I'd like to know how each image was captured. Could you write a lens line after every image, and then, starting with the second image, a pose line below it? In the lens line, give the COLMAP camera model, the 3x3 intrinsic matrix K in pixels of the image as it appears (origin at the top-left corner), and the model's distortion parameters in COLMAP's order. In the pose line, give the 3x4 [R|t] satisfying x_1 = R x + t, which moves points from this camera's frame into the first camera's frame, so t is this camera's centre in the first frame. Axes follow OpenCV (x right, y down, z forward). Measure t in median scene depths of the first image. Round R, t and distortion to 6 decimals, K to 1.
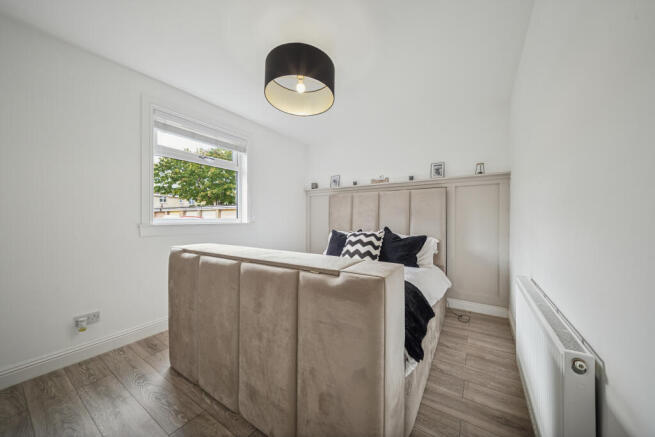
lens RADIAL K [[231.9, 0, 326.9], [0, 231.9, 219.8], [0, 0, 1]] dist [0.004706, -0.000834]
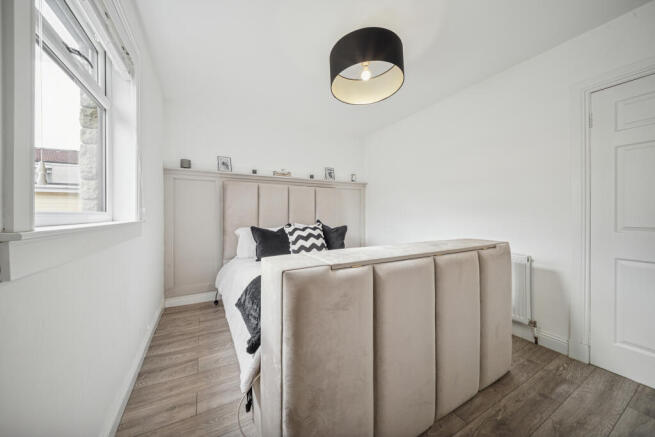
lens RADIAL K [[231.9, 0, 330.2], [0, 231.9, 213.4], [0, 0, 1]] dist [0.004706, -0.000834]
pose [[0.448667, -0.004517, 0.893687, -0.620044], [0.005275, 0.999983, 0.002406, -0.001379], [-0.893683, 0.003634, 0.448684, 0.417672]]
